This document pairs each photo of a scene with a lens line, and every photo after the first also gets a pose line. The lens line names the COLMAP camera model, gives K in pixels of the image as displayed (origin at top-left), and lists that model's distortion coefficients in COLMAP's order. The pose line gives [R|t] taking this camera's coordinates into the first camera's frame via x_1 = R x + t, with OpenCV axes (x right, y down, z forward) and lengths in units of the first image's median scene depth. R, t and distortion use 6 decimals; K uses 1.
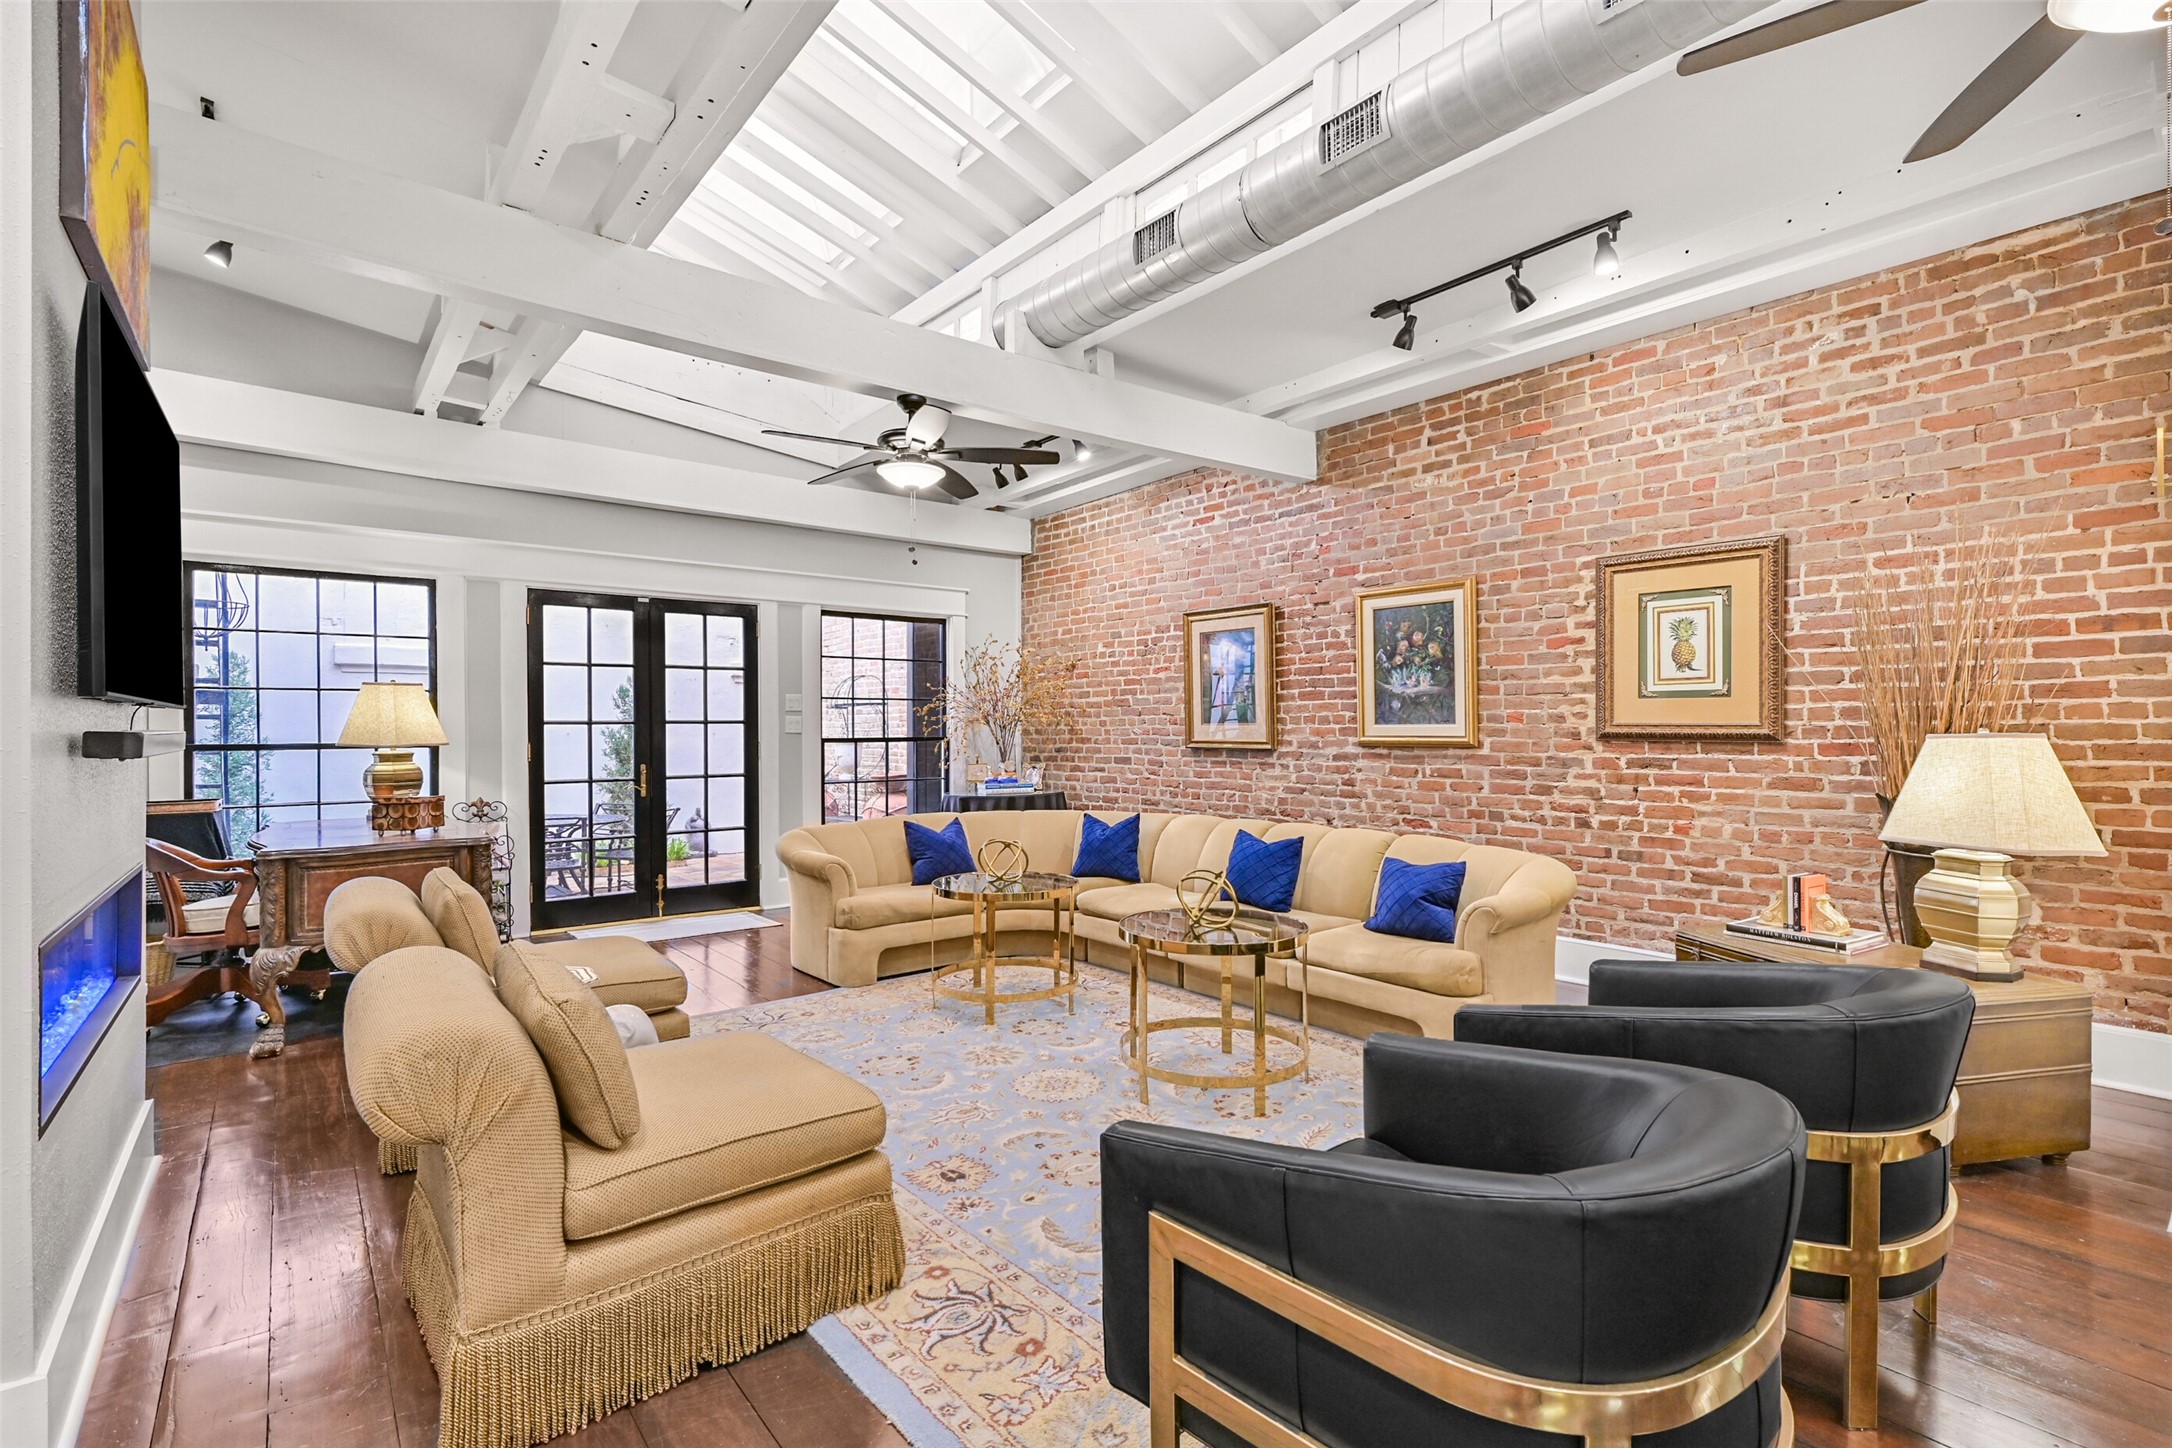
lens RADIAL K [[1001.3, 0, 1098.4], [0, 1001.3, 722.8], [0, 0, 1]] dist [0.003459, -0.000900]
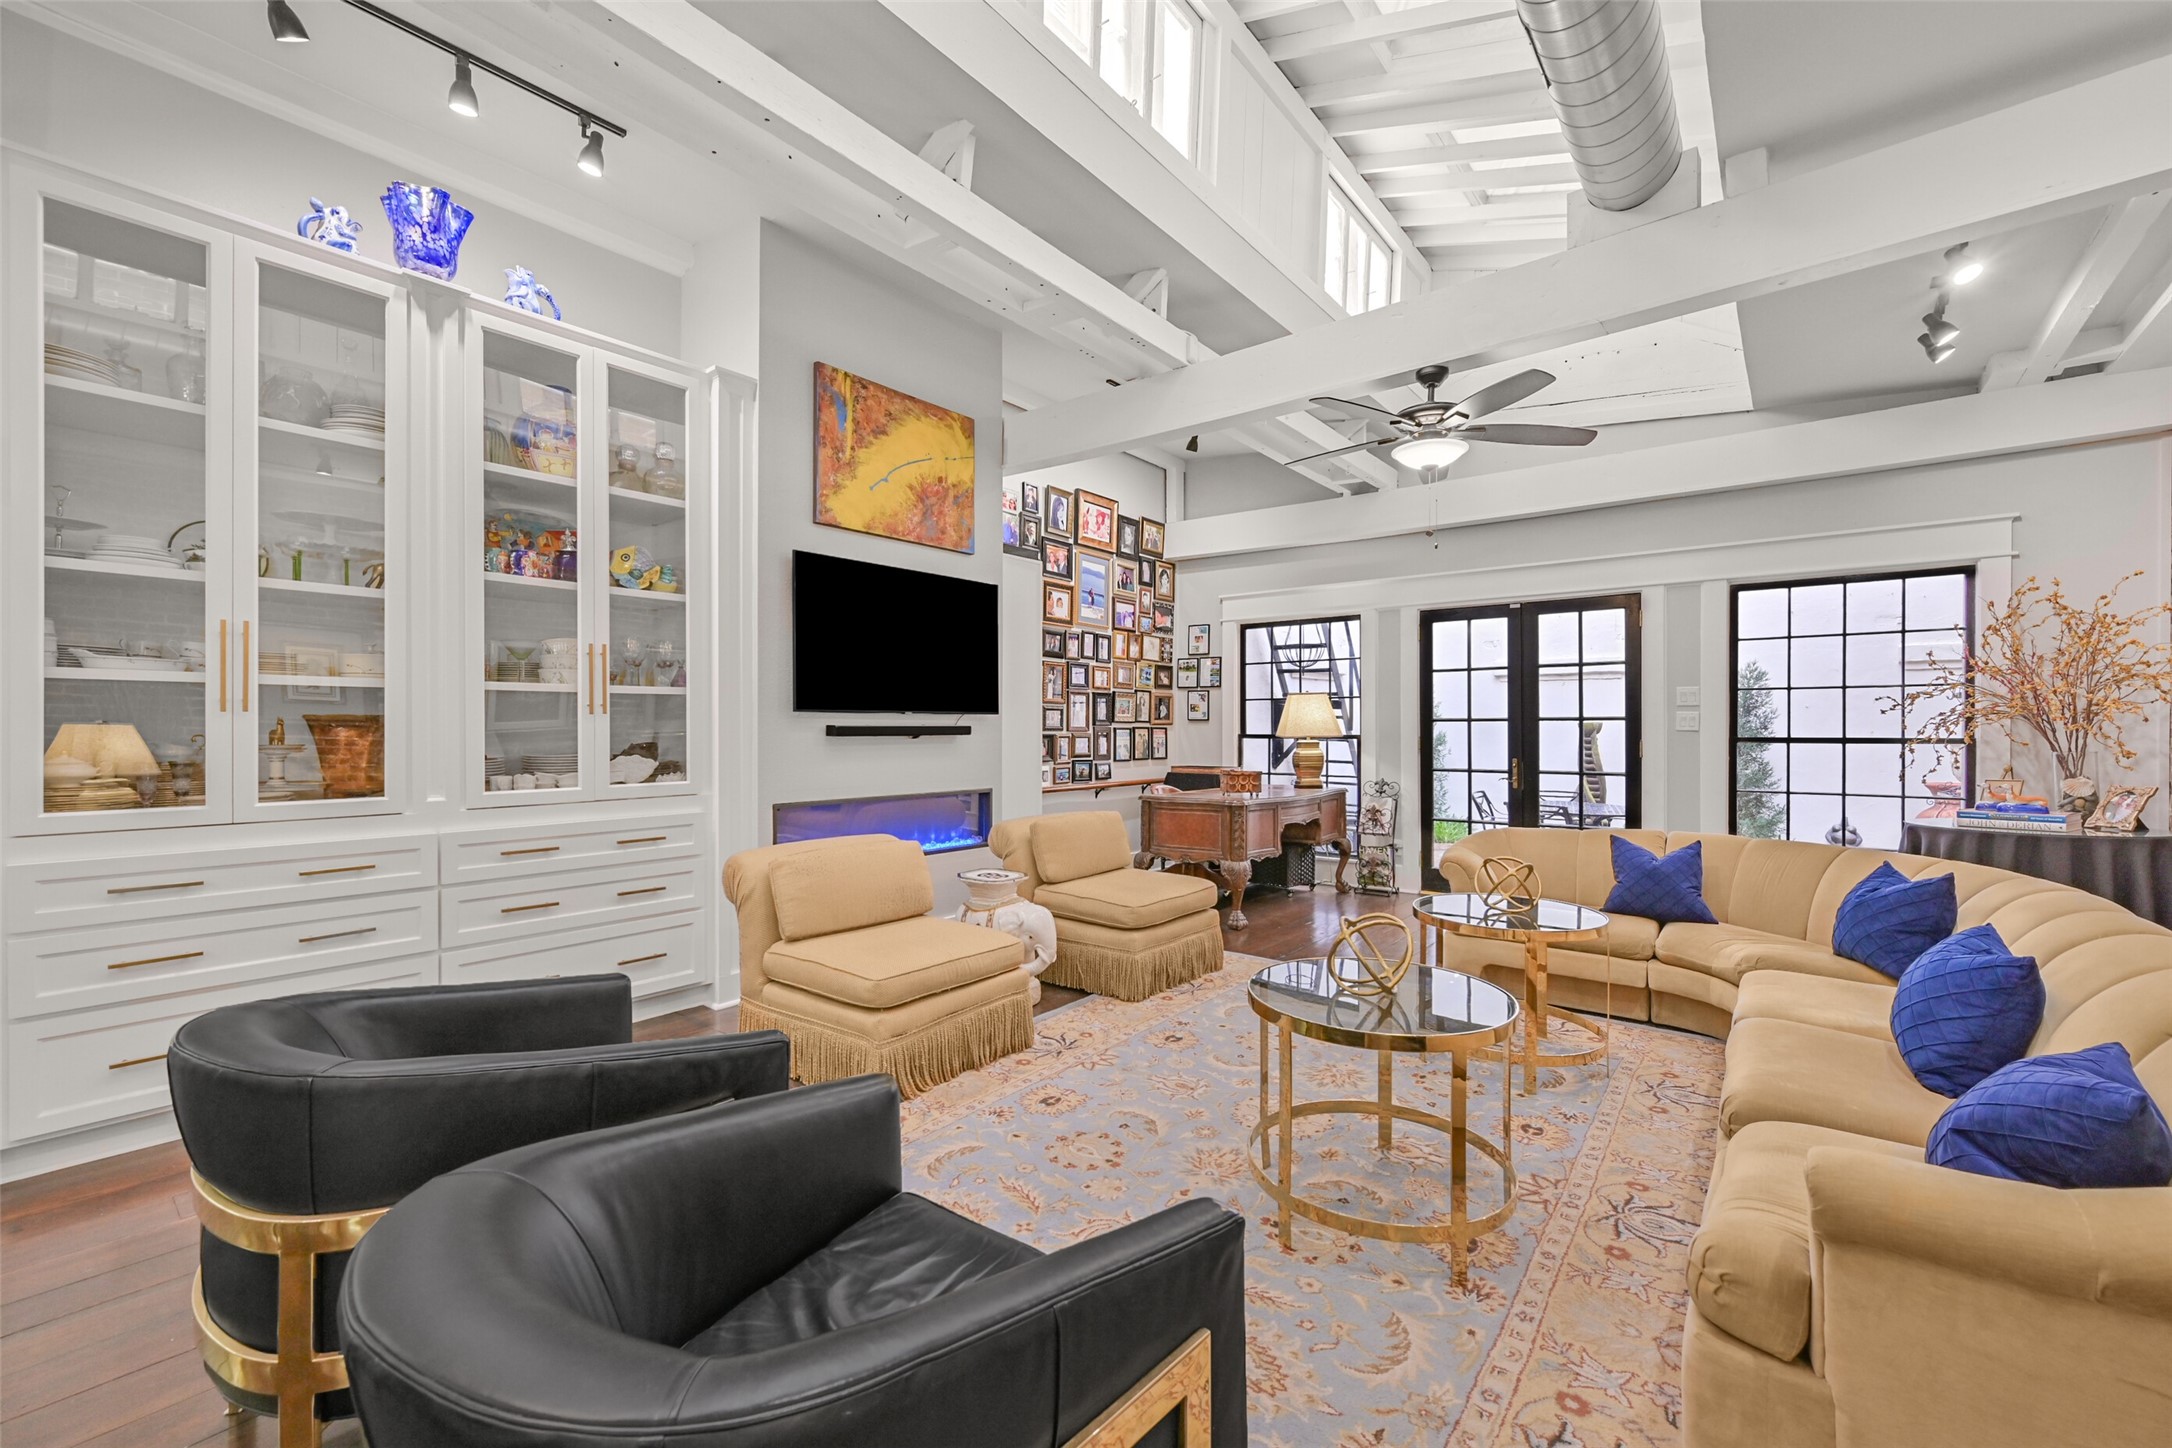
lens RADIAL K [[874.2, 0, 1082.0], [0, 874.2, 728.2], [0, 0, 1]] dist [0.000390, -0.001356]
pose [[0.207036, 0.003309, -0.978328, 0.371139], [0.004613, 0.999980, 0.004359, 0.002619], [0.978323, -0.005415, 0.207016, 0.350399]]
